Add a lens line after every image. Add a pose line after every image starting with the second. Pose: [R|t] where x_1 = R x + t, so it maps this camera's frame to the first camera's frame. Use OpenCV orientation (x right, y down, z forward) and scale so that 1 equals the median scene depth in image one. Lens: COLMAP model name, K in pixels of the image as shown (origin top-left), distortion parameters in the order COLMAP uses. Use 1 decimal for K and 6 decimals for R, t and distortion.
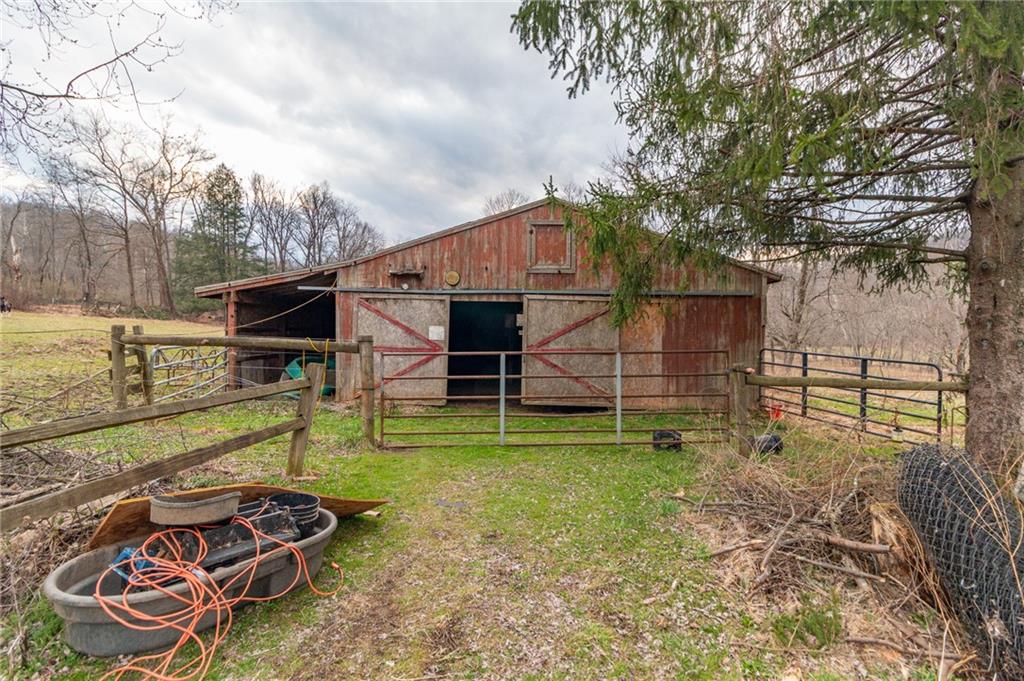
lens RADIAL K [[478.6, 0, 511.2], [0, 478.6, 333.3], [0, 0, 1]] dist [-0.001052, 0.000114]
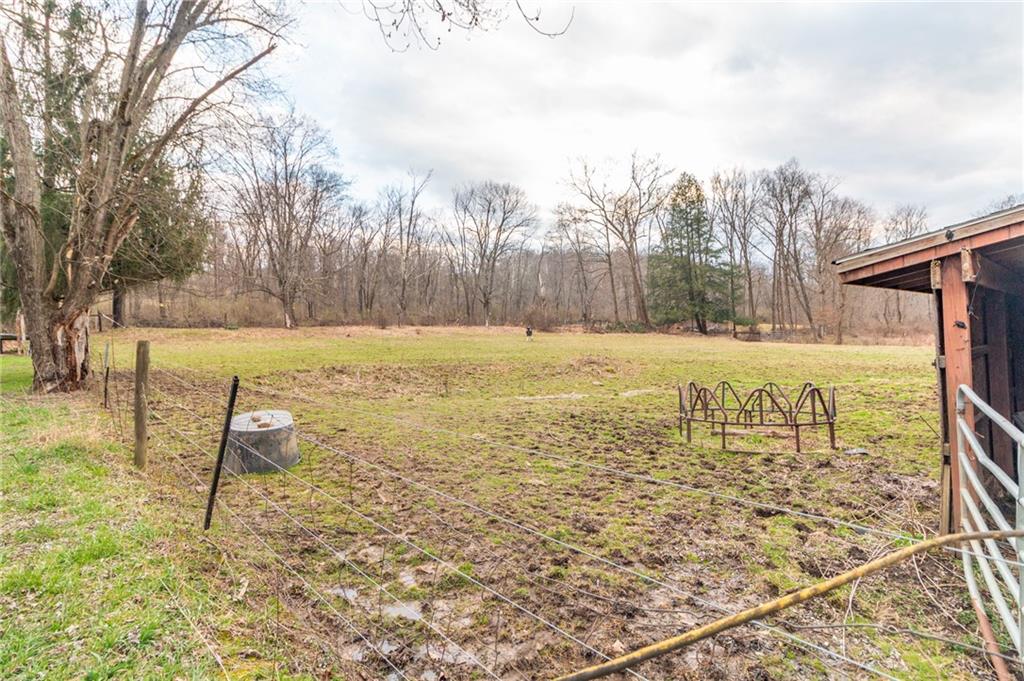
lens RADIAL K [[457.0, 0, 515.8], [0, 457.0, 343.9], [0, 0, 1]] dist [0.002016, 0.000873]
pose [[0.645094, -0.031877, -0.763438, -0.125314], [0.040673, 0.999145, -0.007351, -0.007575], [0.763020, -0.026309, 0.645840, 0.124739]]
